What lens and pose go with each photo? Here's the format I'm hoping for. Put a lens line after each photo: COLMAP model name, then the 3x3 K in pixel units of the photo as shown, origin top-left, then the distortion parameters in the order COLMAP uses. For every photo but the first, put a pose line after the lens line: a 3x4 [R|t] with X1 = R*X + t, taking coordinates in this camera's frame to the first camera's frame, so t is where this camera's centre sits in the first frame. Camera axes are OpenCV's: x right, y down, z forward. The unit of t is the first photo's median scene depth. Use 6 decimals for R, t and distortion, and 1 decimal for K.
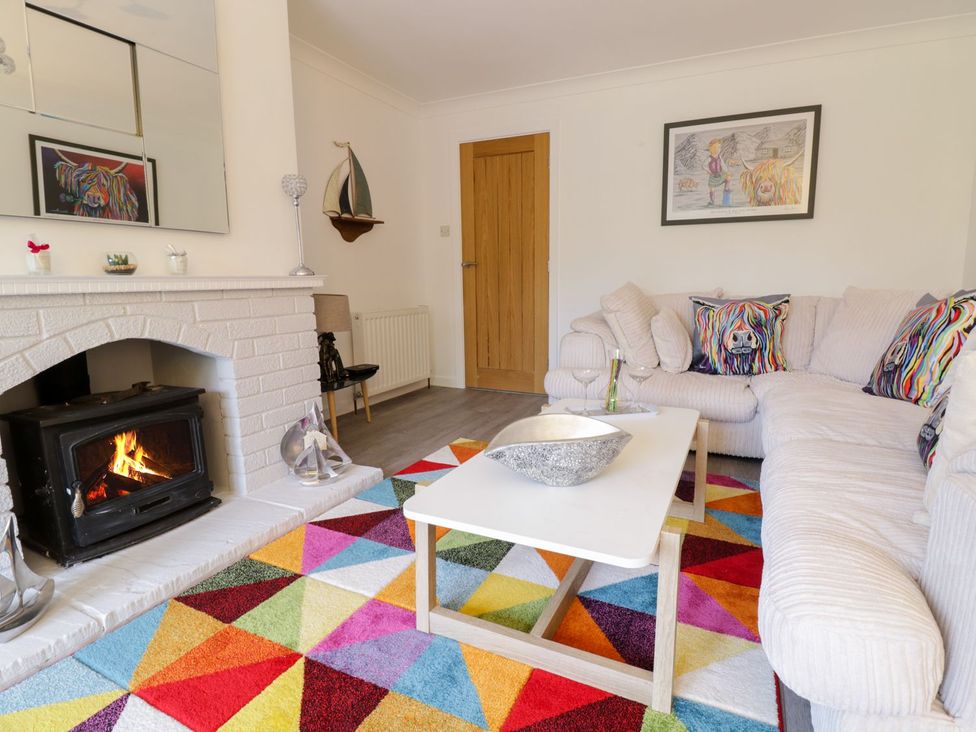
lens RADIAL K [[506.3, 0, 509.3], [0, 506.3, 359.9], [0, 0, 1]] dist [-0.003328, -0.007945]
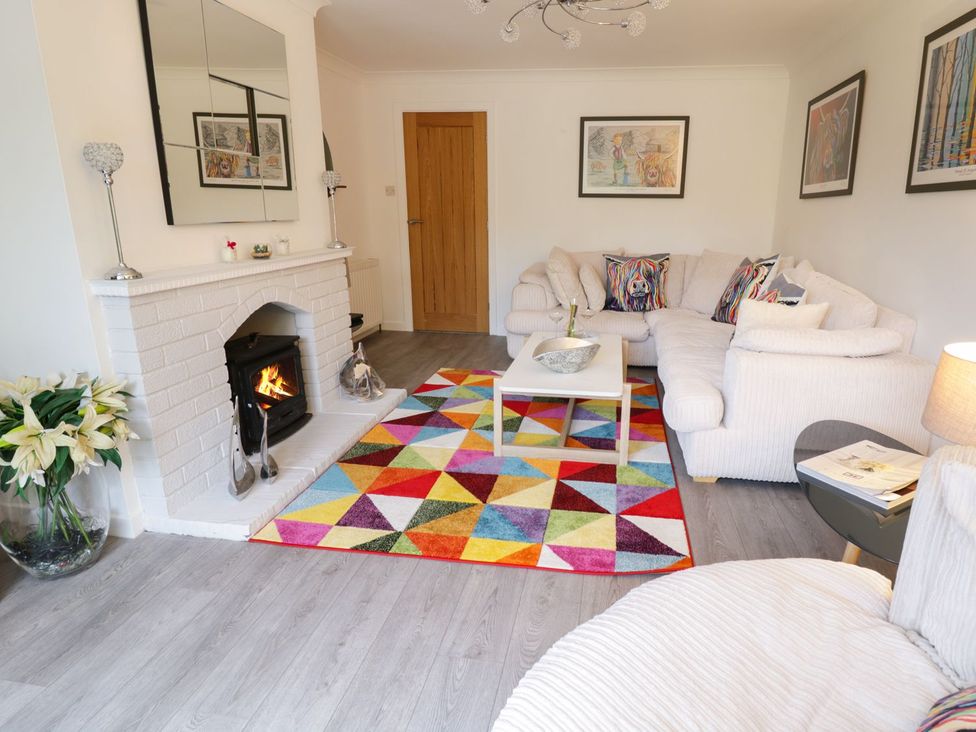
lens RADIAL K [[555.7, 0, 534.5], [0, 555.7, 358.1], [0, 0, 1]] dist [0.002190, -0.011993]
pose [[0.960390, -0.058106, 0.272533, -0.364772], [0.028739, 0.993457, 0.110535, -0.030376], [-0.277172, -0.098325, 0.955776, -0.608495]]
